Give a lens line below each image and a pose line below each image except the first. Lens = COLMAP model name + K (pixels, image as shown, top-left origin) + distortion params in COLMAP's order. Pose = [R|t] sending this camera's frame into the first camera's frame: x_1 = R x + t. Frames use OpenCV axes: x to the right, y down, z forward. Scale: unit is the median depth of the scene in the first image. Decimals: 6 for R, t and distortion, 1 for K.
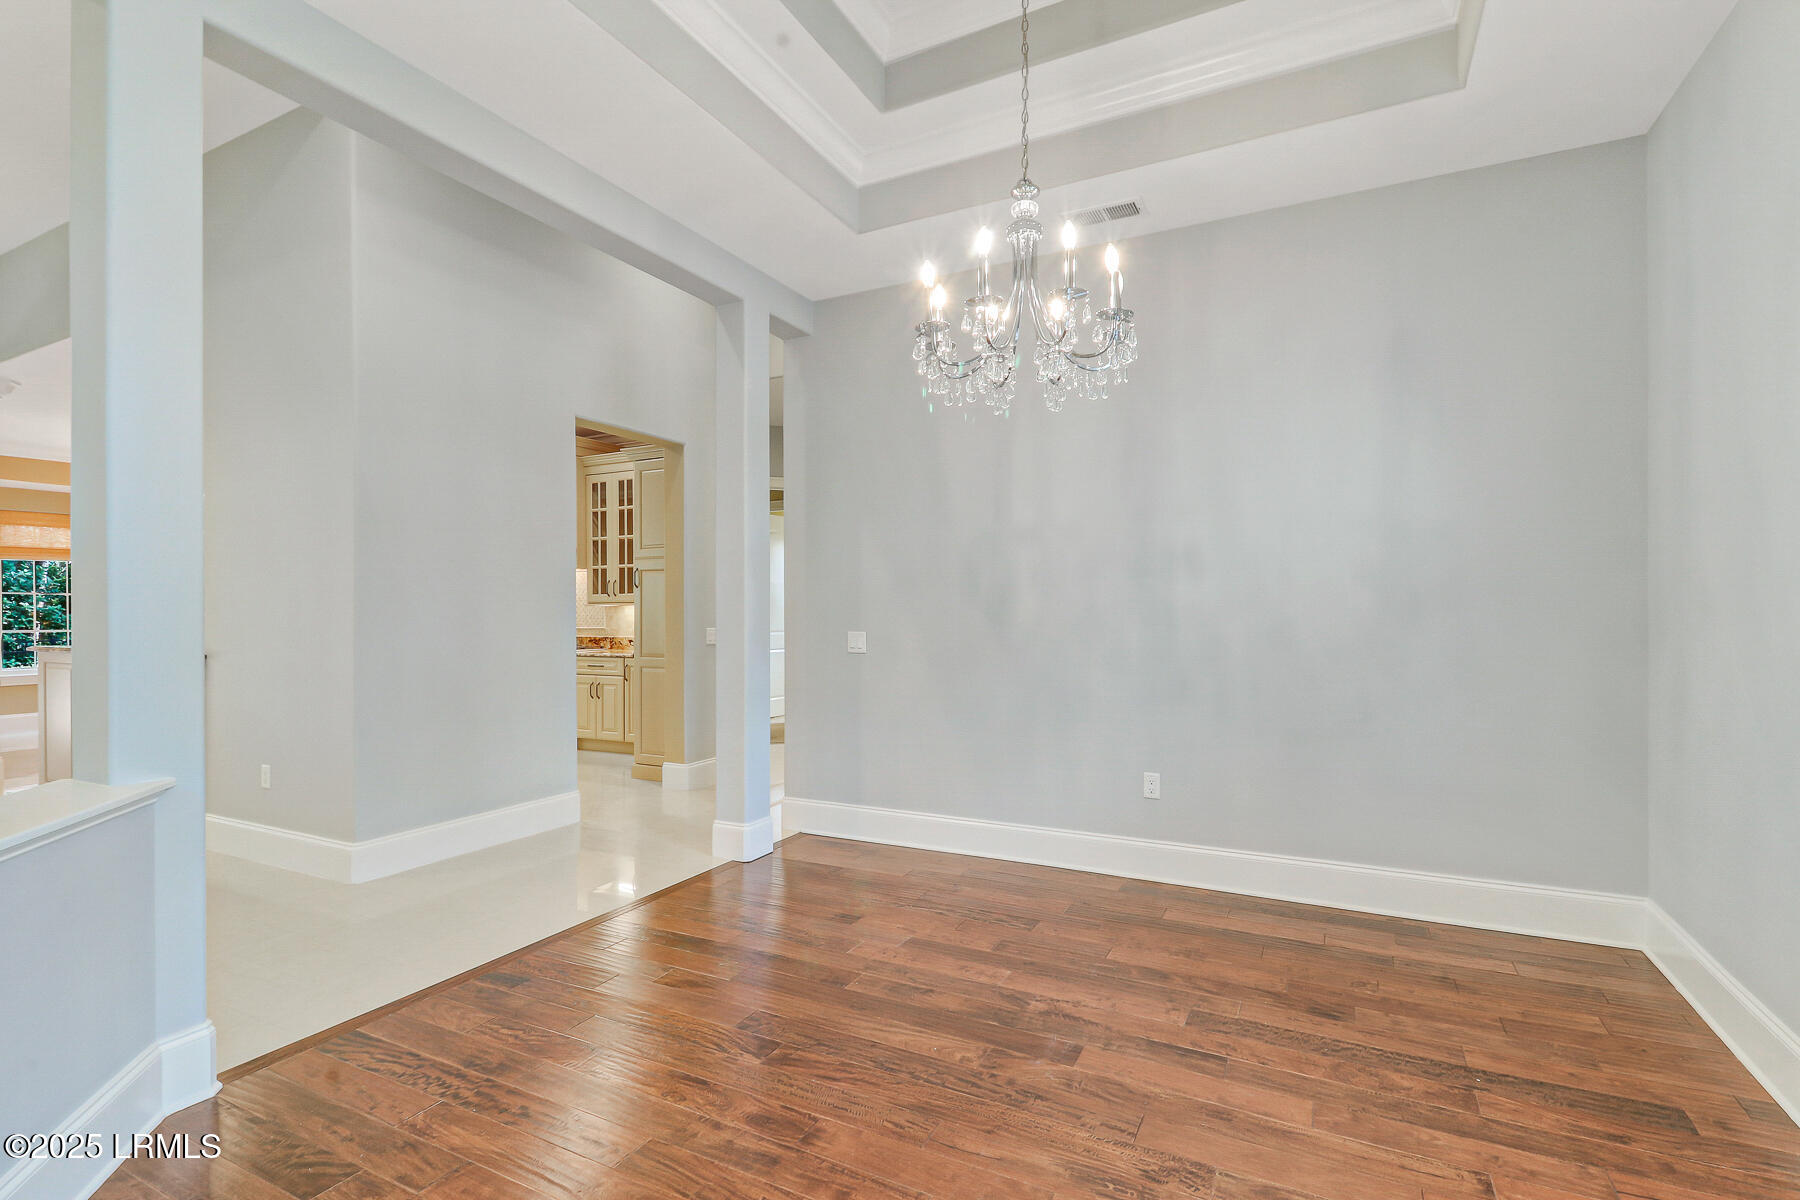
lens RADIAL K [[839.2, 0, 907.6], [0, 839.2, 611.8], [0, 0, 1]] dist [0.000517, -0.001454]
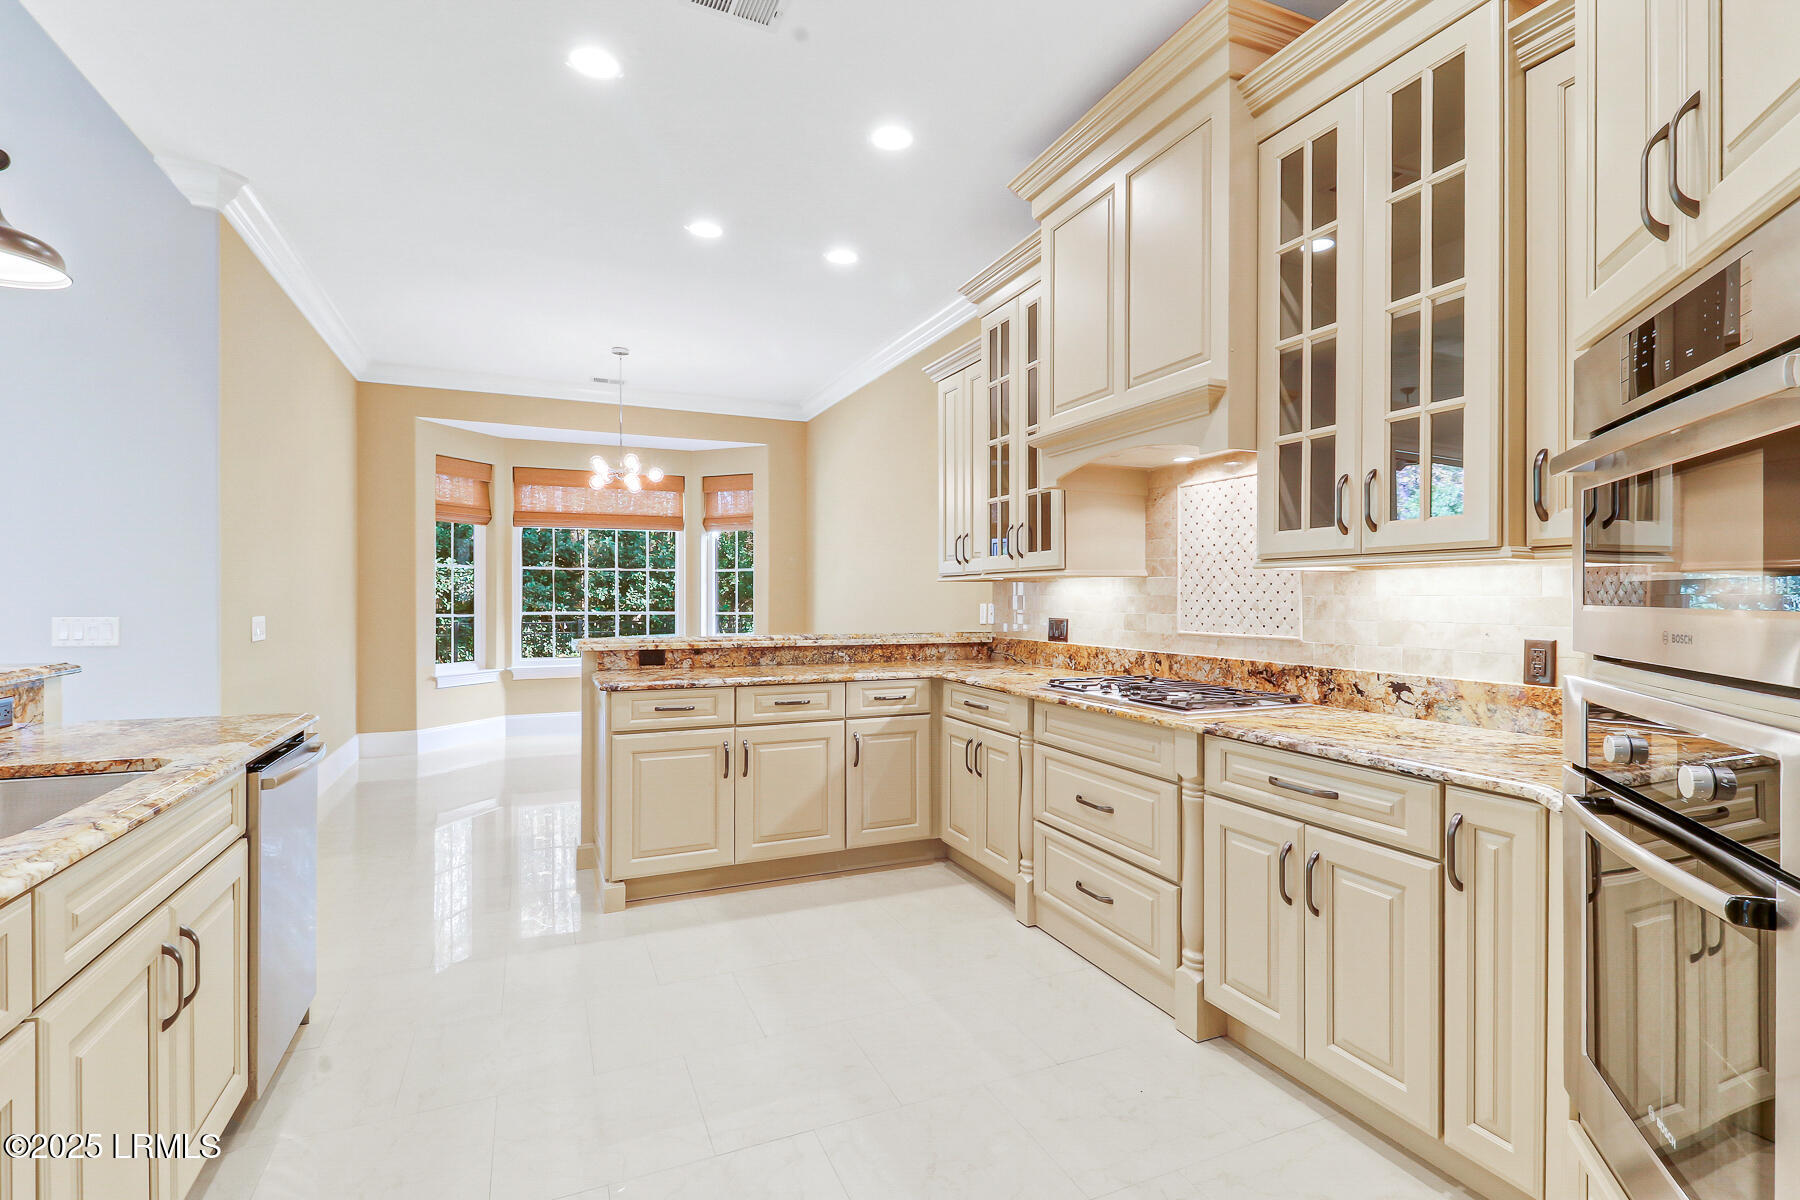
lens RADIAL K [[839.2, 0, 910.5], [0, 839.2, 602.8], [0, 0, 1]] dist [0.000517, -0.001454]
pose [[0.777565, 0.008325, -0.628748, -0.292752], [-0.006528, 0.999965, 0.005167, 0.004414], [0.628769, 0.000087, 0.777592, 0.692319]]
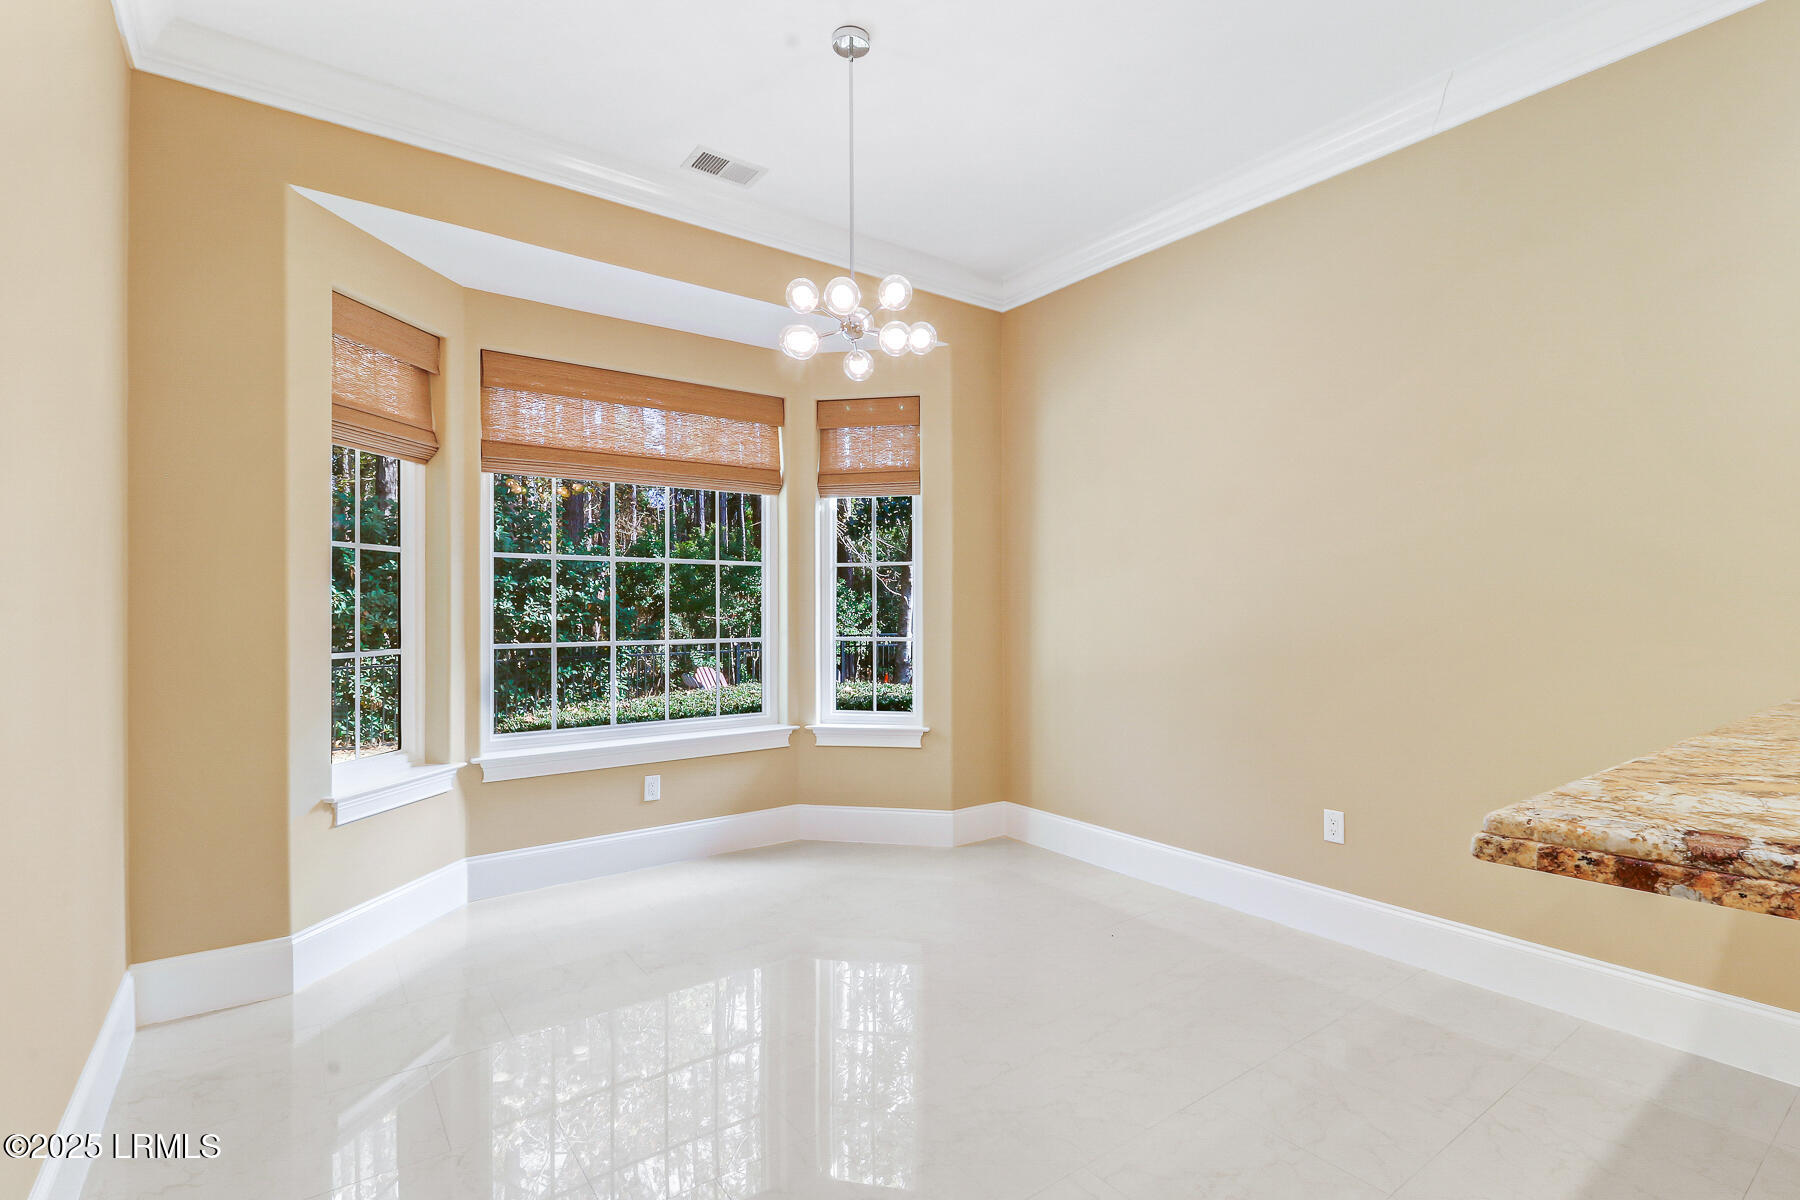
lens RADIAL K [[839.2, 0, 902.3], [0, 839.2, 612.0], [0, 0, 1]] dist [0.000517, -0.001454]
pose [[0.894763, 0.002760, -0.446532, -0.834952], [-0.002347, 0.999996, 0.001477, 0.003217], [0.446535, -0.000274, 0.894766, 0.838971]]
